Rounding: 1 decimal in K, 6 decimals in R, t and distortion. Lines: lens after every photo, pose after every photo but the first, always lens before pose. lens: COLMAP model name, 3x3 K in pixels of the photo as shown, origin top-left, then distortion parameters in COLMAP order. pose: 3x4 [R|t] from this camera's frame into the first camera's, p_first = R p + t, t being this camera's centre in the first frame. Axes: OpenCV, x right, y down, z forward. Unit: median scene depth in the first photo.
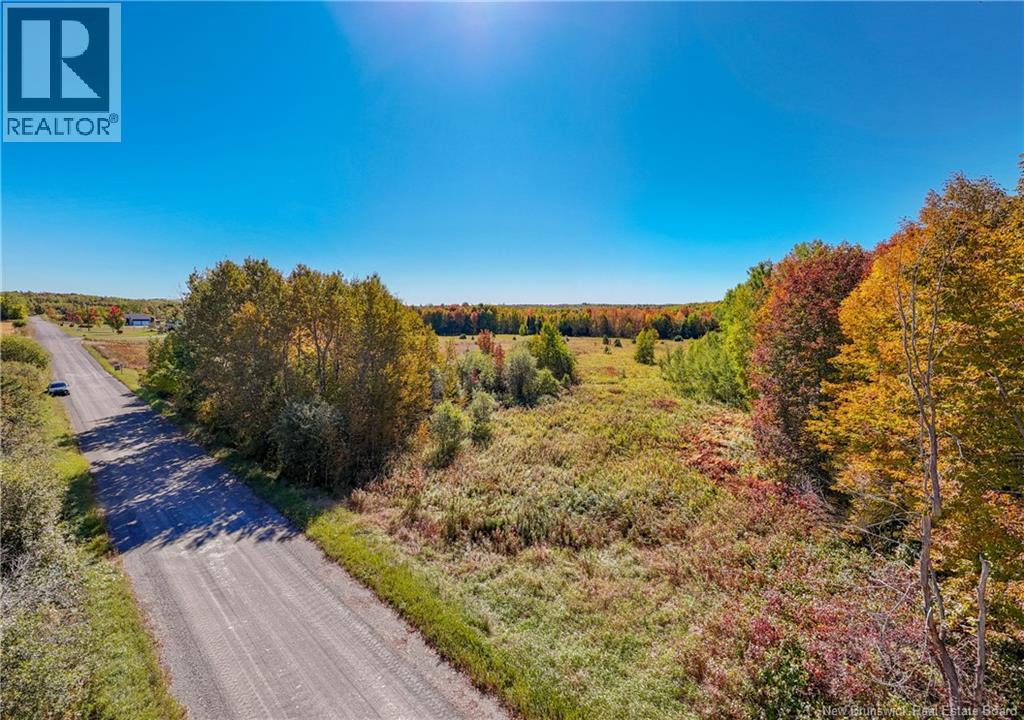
lens RADIAL K [[416.1, 0, 509.8], [0, 416.1, 328.6], [0, 0, 1]] dist [-0.000091, -0.000112]
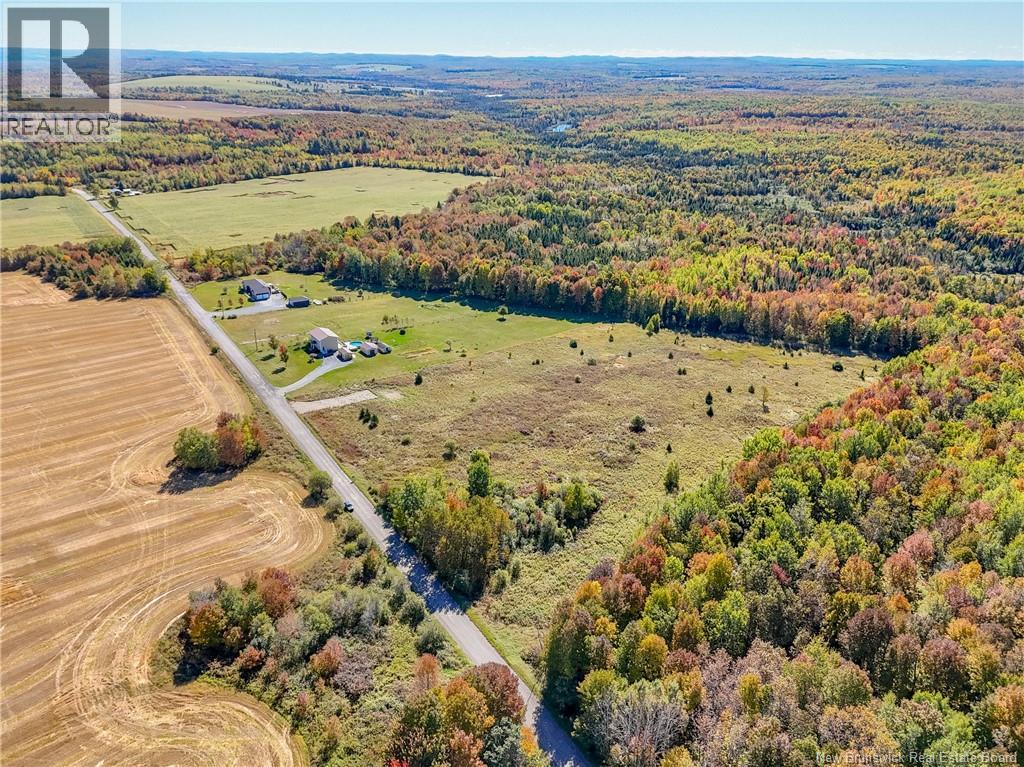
lens RADIAL K [[740.5, 0, 514.4], [0, 740.5, 379.3], [0, 0, 1]] dist [0.084369, -0.077765]
pose [[0.961747, 0.103199, -0.253759, 1.813430], [-0.010325, 0.939325, 0.342873, -4.632699], [0.273746, -0.327137, 0.904458, -5.323754]]
